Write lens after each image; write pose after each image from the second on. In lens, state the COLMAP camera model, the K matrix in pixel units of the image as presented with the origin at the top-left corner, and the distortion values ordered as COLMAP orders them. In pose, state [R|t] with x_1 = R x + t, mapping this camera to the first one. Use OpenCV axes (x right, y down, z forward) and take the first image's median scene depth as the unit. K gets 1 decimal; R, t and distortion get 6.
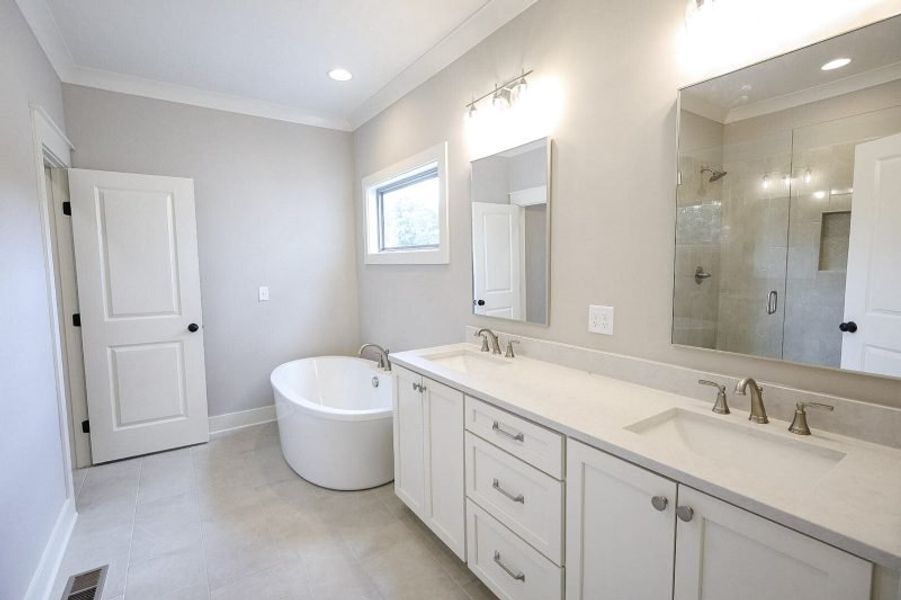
lens RADIAL K [[429.5, 0, 452.8], [0, 429.5, 299.9], [0, 0, 1]] dist [-0.008327, 0.003718]
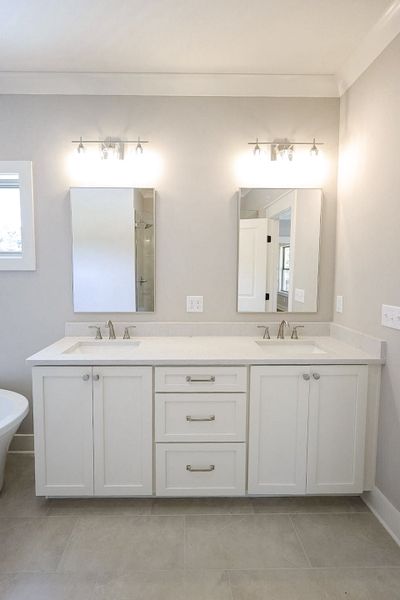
lens RADIAL K [[286.0, 0, 183.4], [0, 286.0, 291.4], [0, 0, 1]] dist [-0.008327, 0.003718]
pose [[0.536526, -0.034334, 0.843185, -0.635265], [0.063562, 0.997978, 0.000192, -0.008231], [-0.841486, 0.053492, 0.537624, 0.409258]]
